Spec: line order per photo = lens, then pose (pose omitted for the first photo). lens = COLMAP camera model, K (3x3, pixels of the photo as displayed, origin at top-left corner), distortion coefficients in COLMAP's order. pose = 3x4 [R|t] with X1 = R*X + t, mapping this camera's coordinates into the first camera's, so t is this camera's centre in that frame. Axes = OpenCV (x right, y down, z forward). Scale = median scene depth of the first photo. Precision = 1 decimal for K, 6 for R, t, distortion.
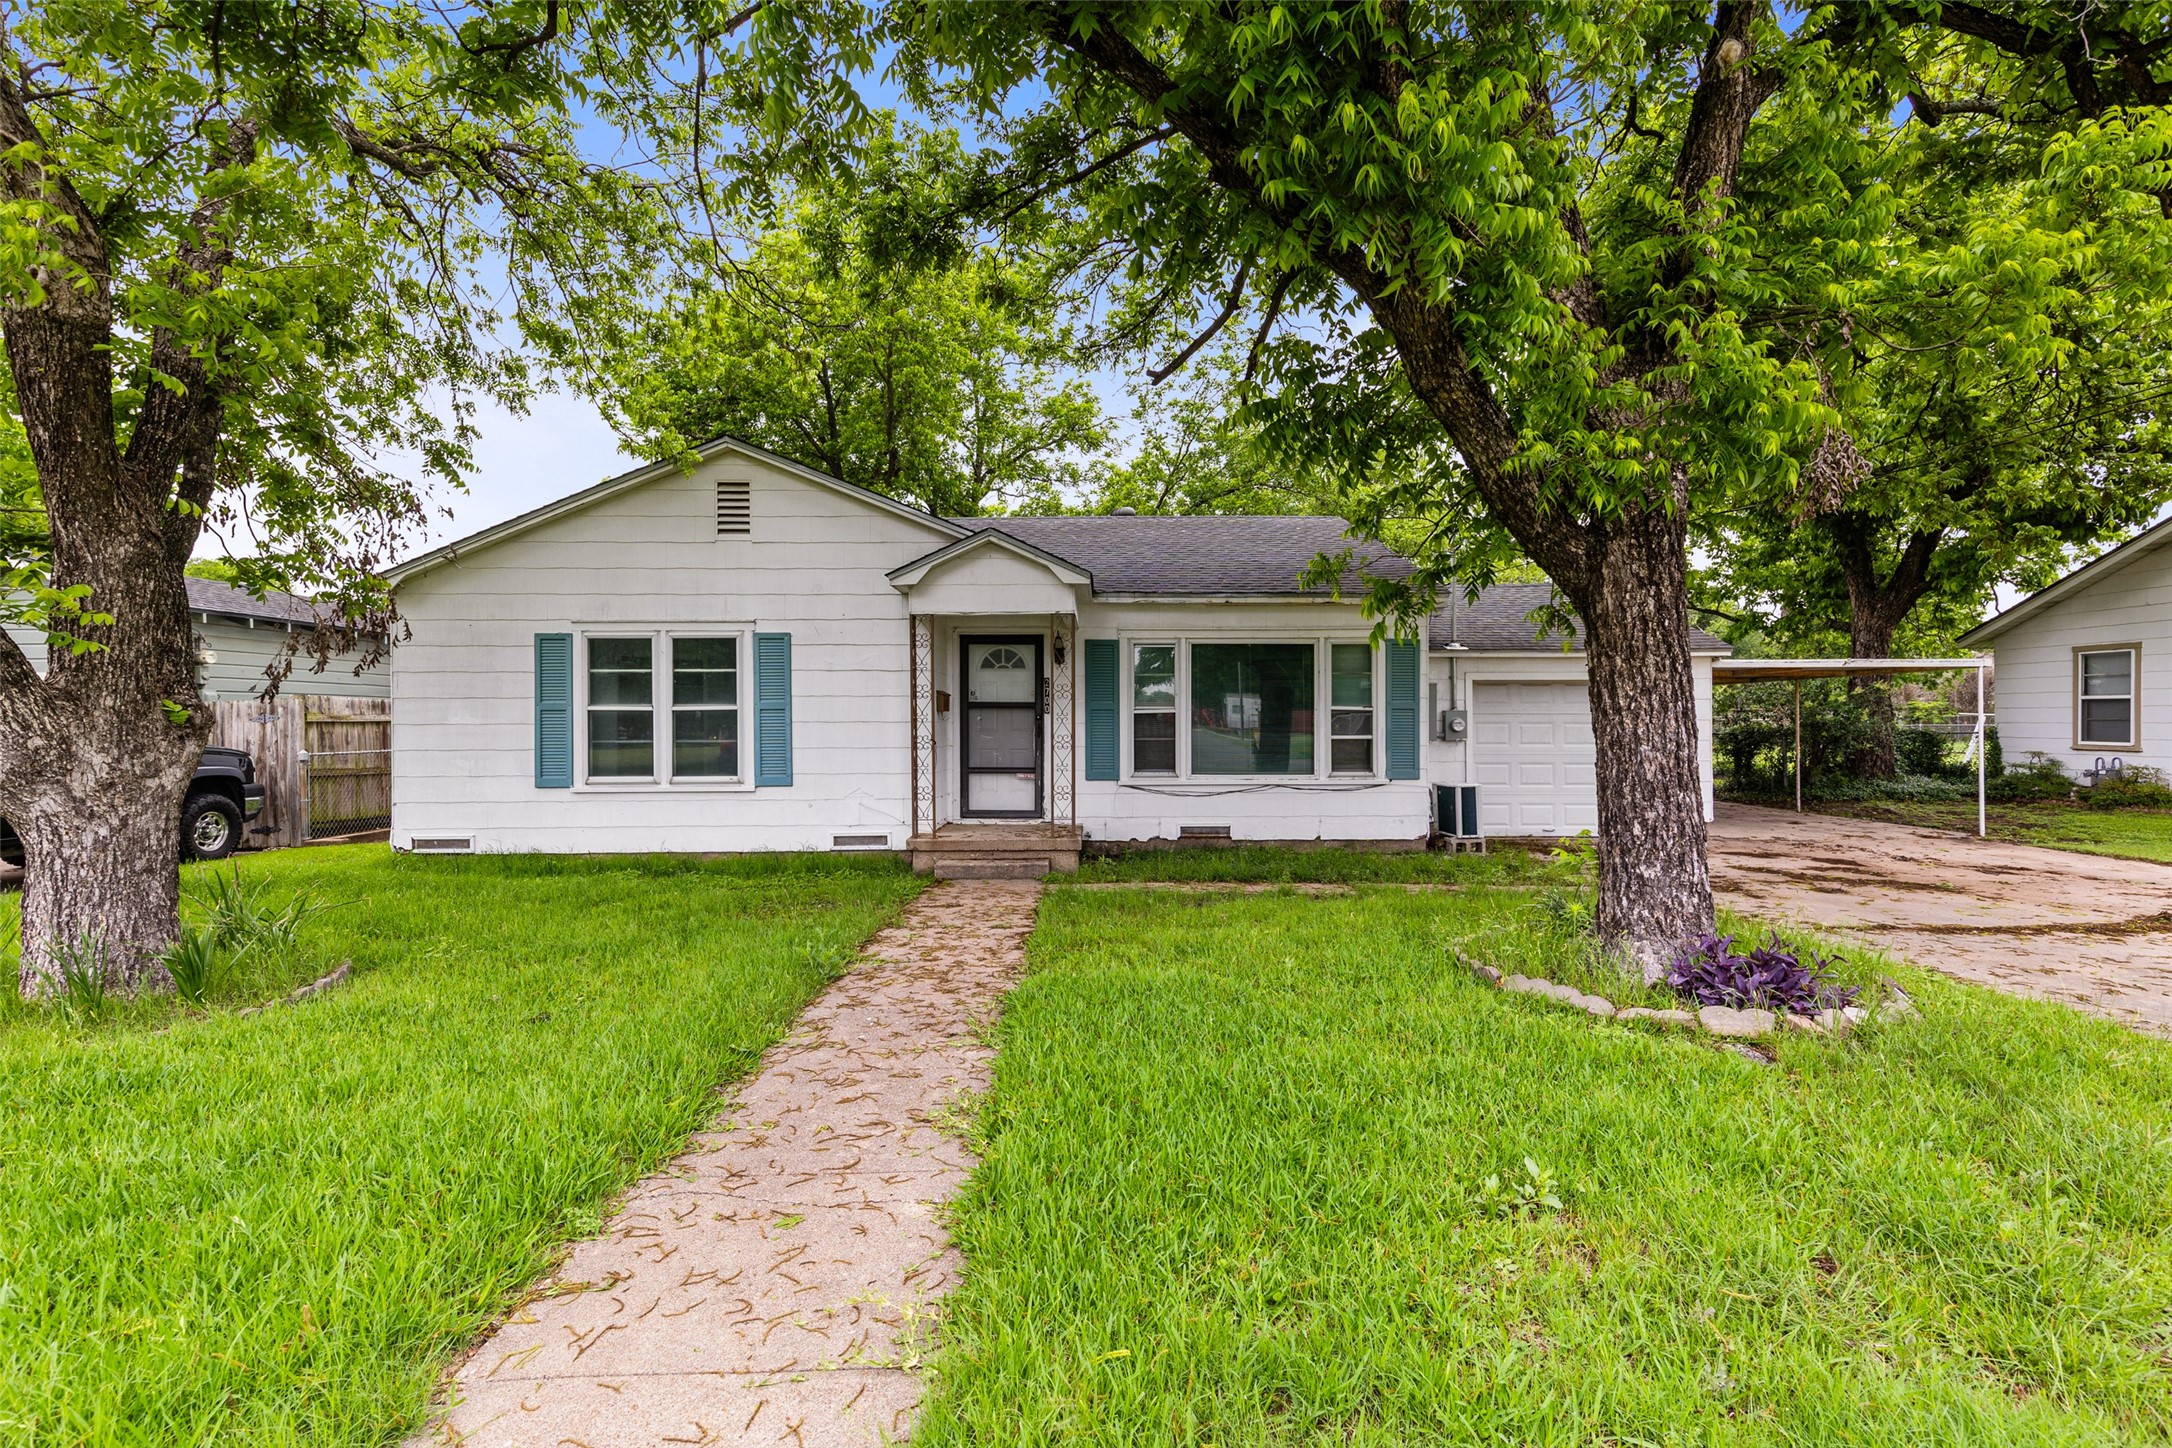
lens RADIAL K [[1008.1, 0, 1023.3], [0, 1008.1, 712.9], [0, 0, 1]] dist [0.012027, -0.000208]
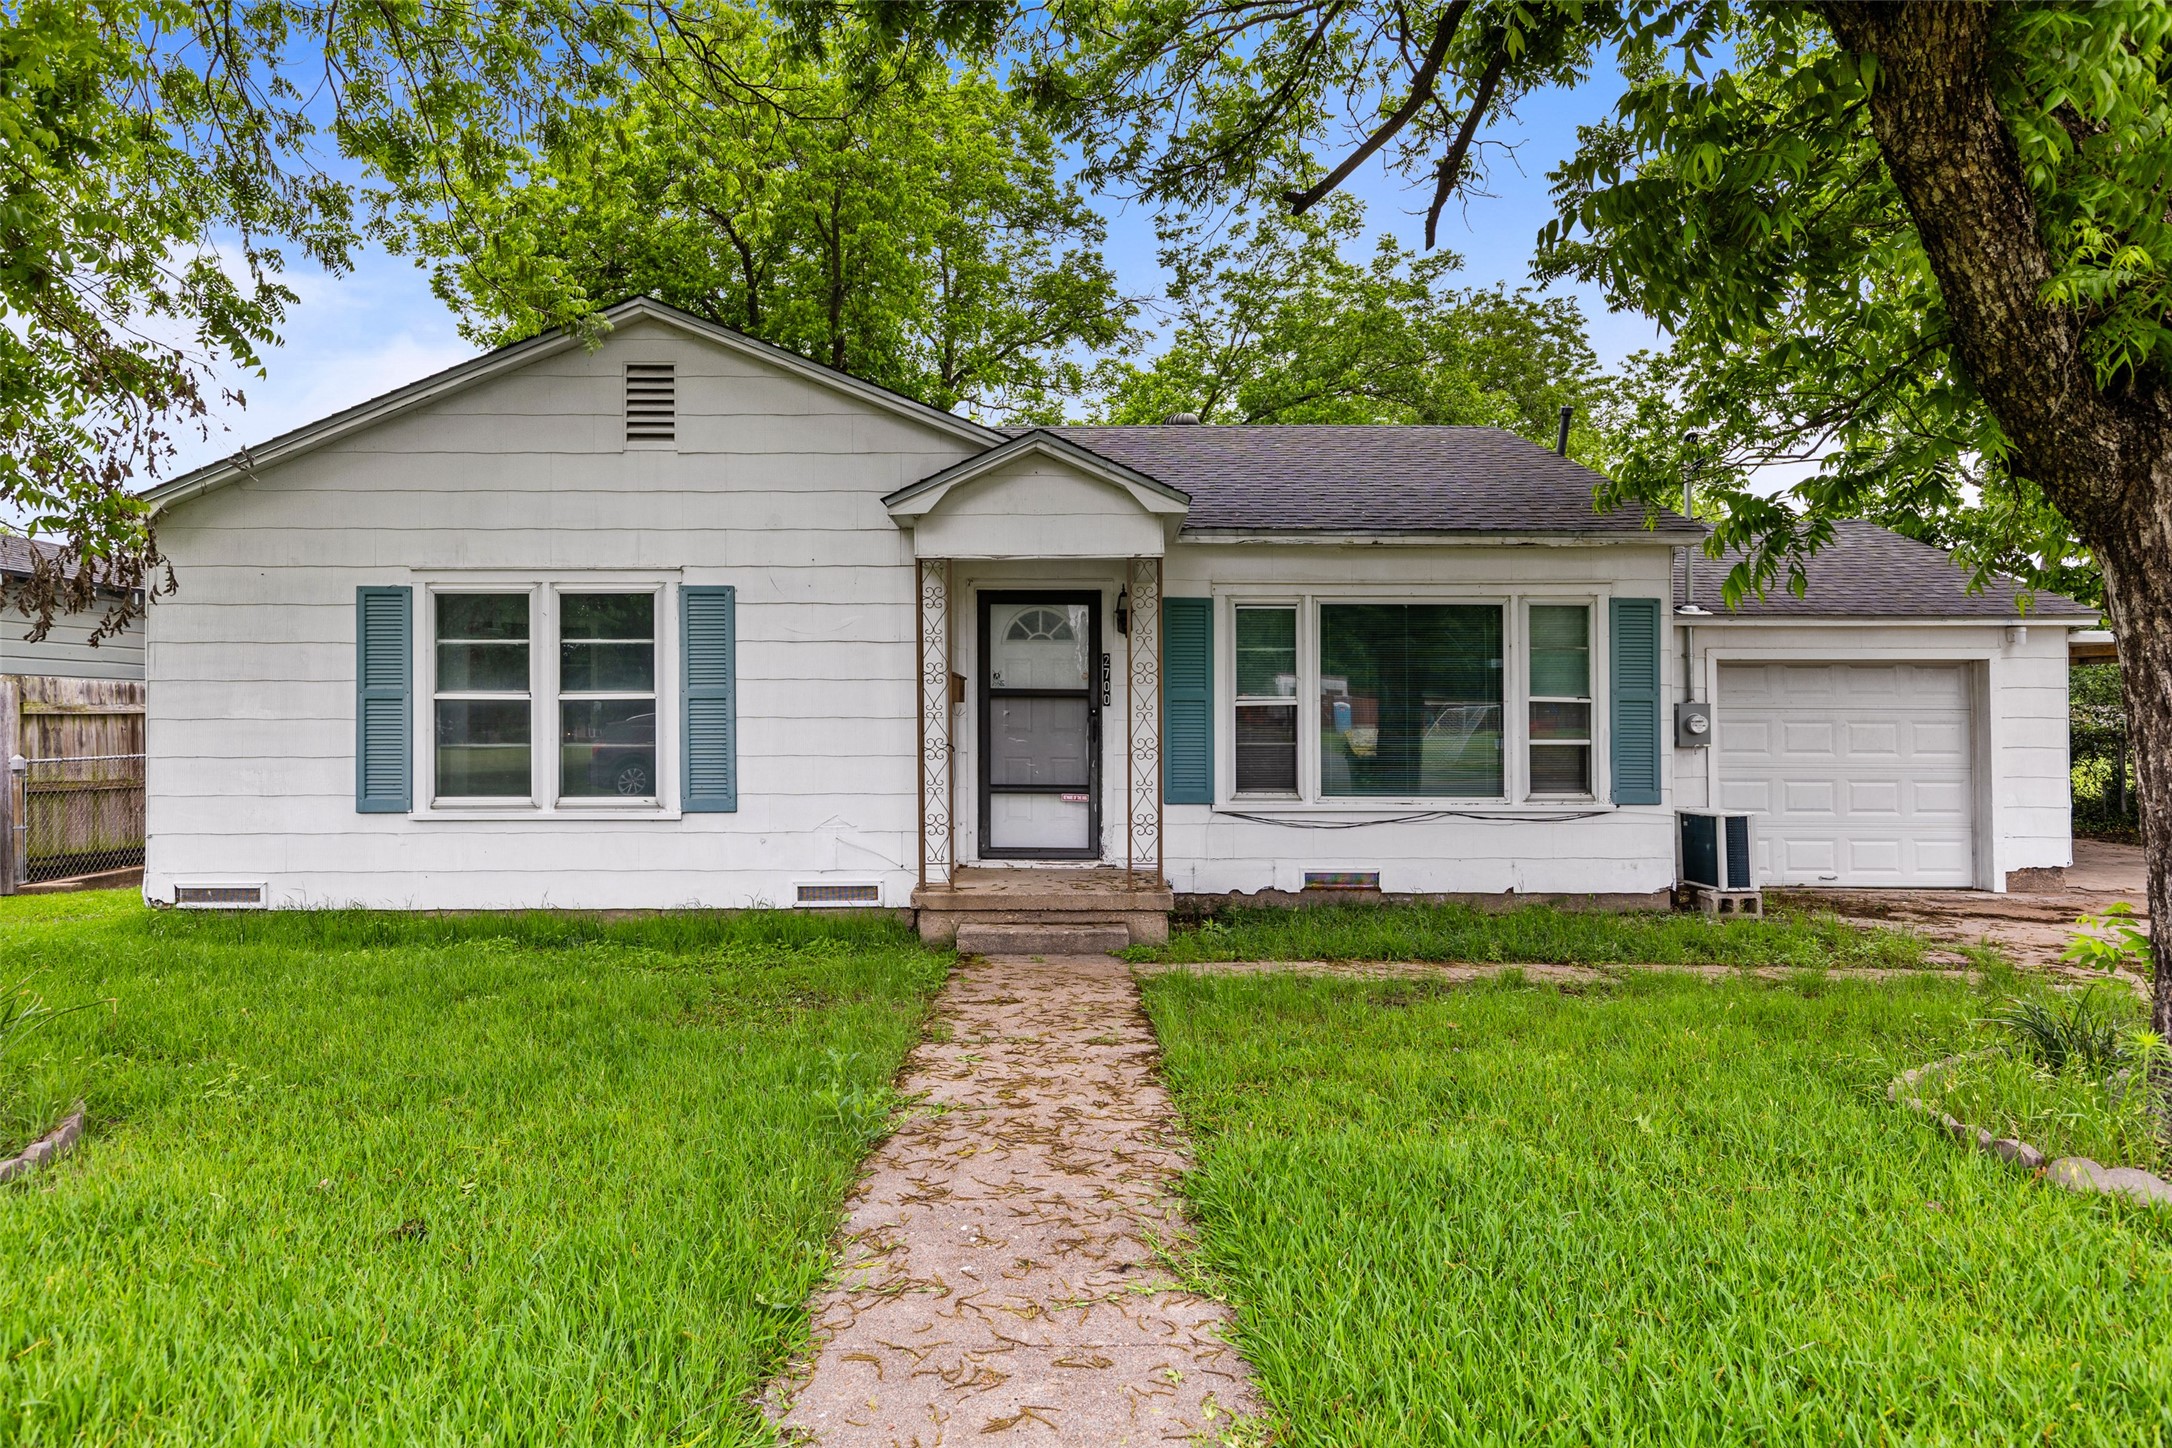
lens RADIAL K [[1349.2, 0, 985.6], [0, 1349.2, 687.3], [0, 0, 1]] dist [0.004720, 0.000425]
pose [[0.999994, 0.003294, 0.001233, -0.062075], [-0.003279, 0.999925, -0.011833, -0.000817], [-0.001272, 0.011829, 0.999929, 0.092248]]
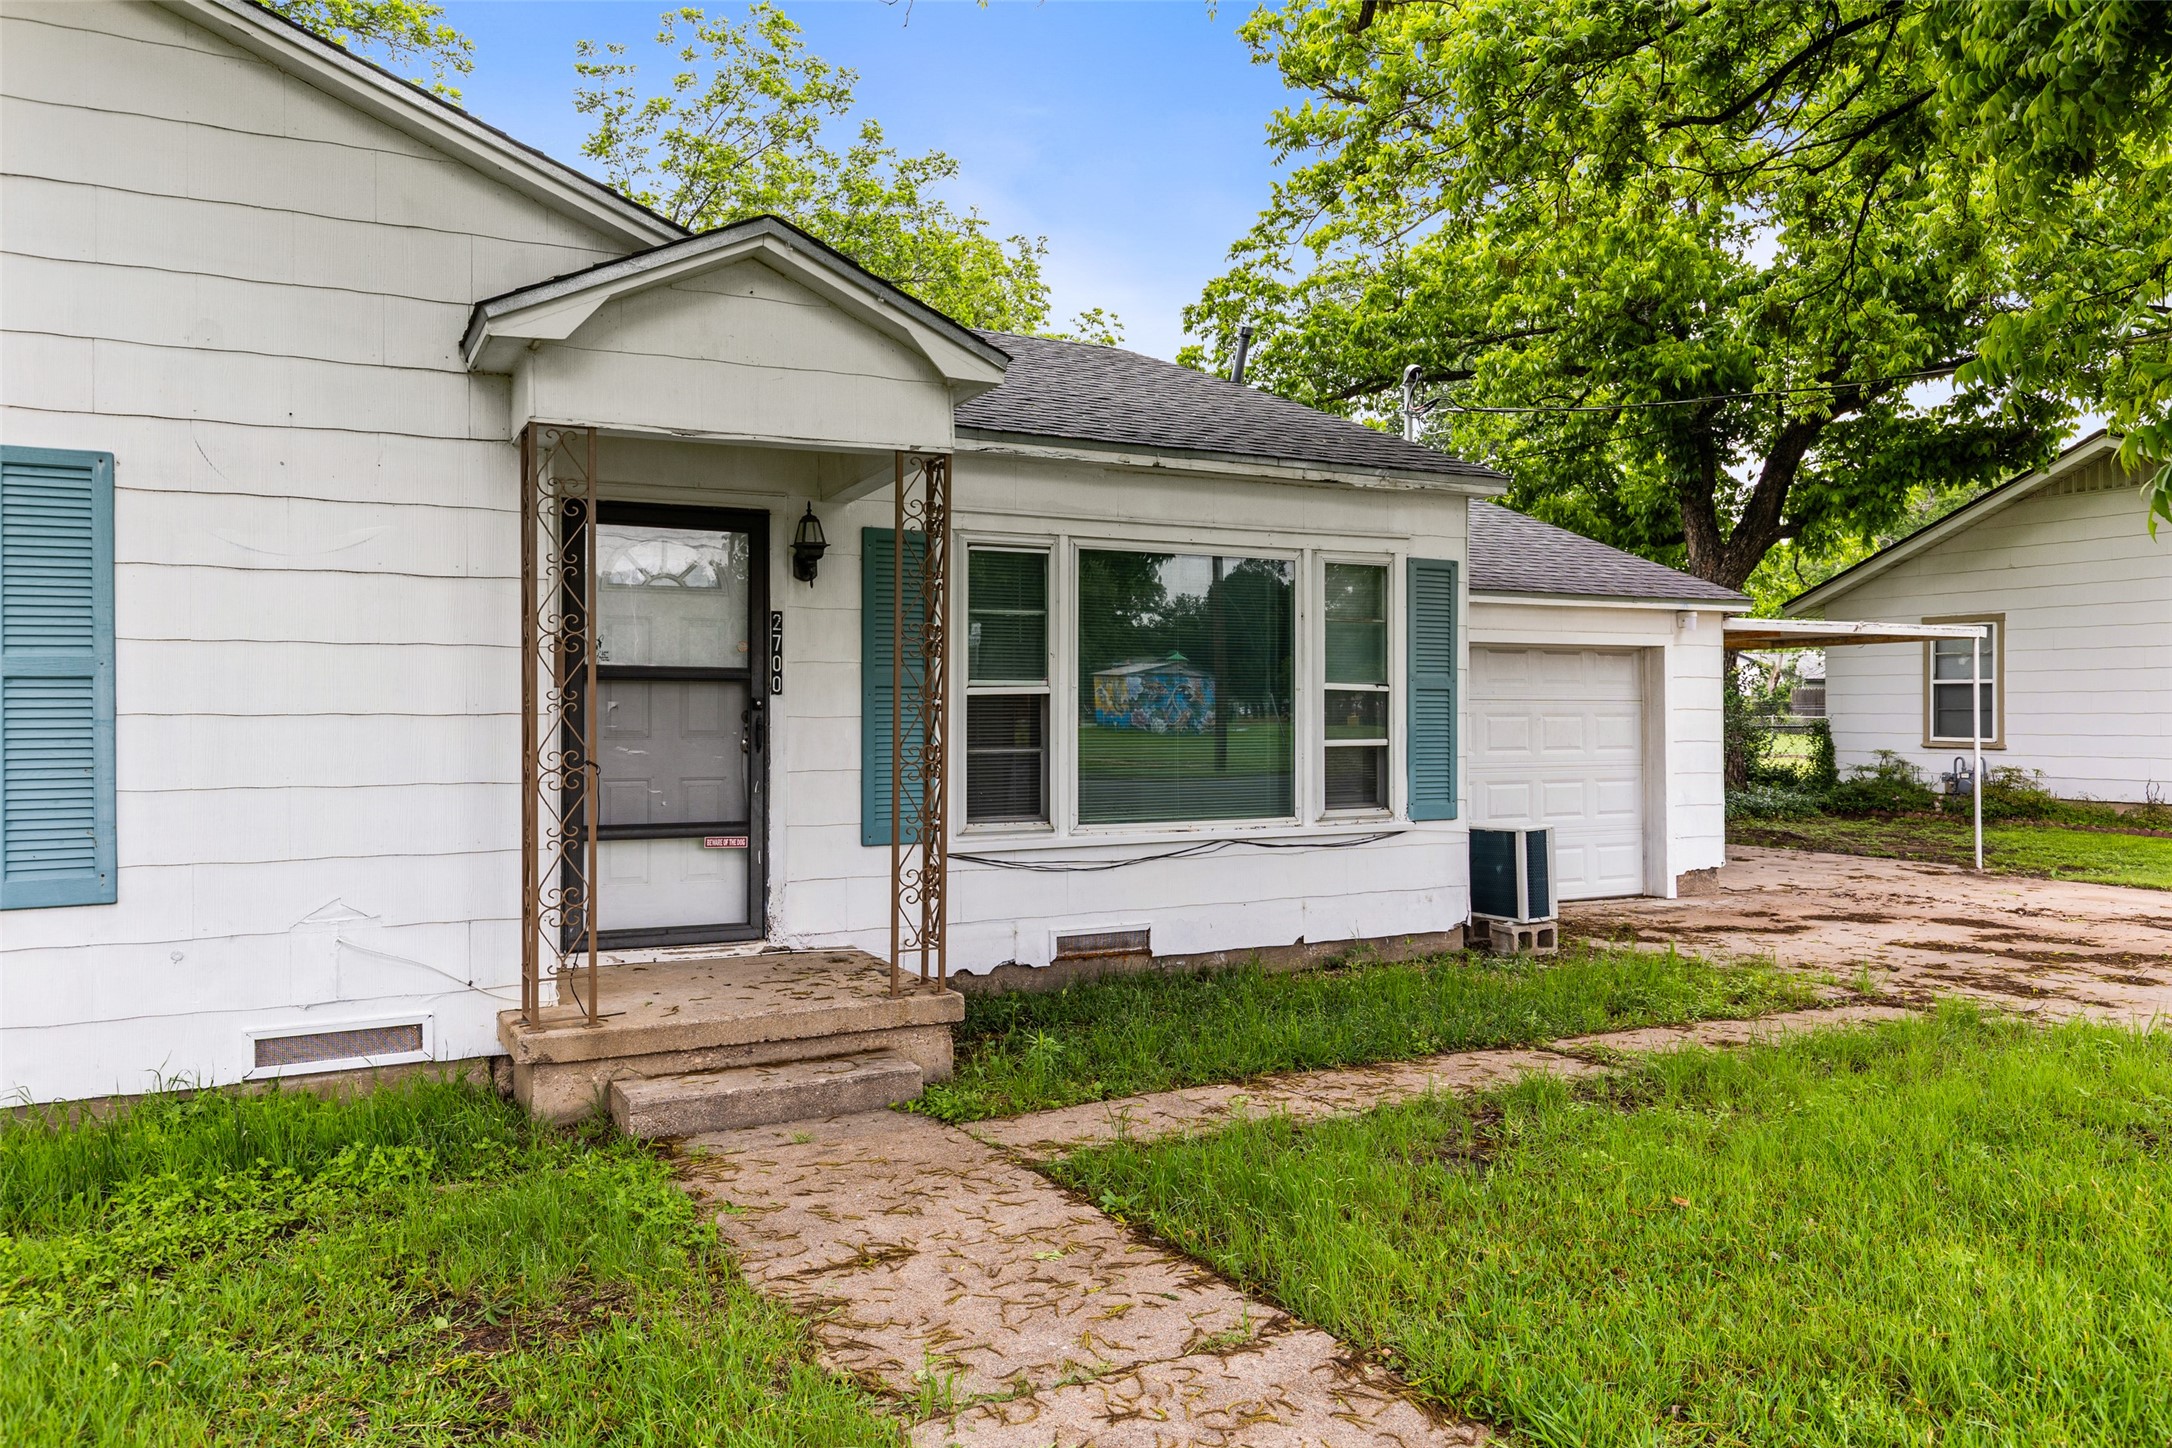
lens RADIAL K [[1551.0, 0, 1045.2], [0, 1551.0, 681.0], [0, 0, 1]] dist [0.000000, 0.006051]
pose [[0.872005, 0.009478, 0.489405, -0.207554], [-0.003474, 0.999907, -0.013176, 0.003475], [-0.489484, 0.009789, 0.871957, 0.382190]]
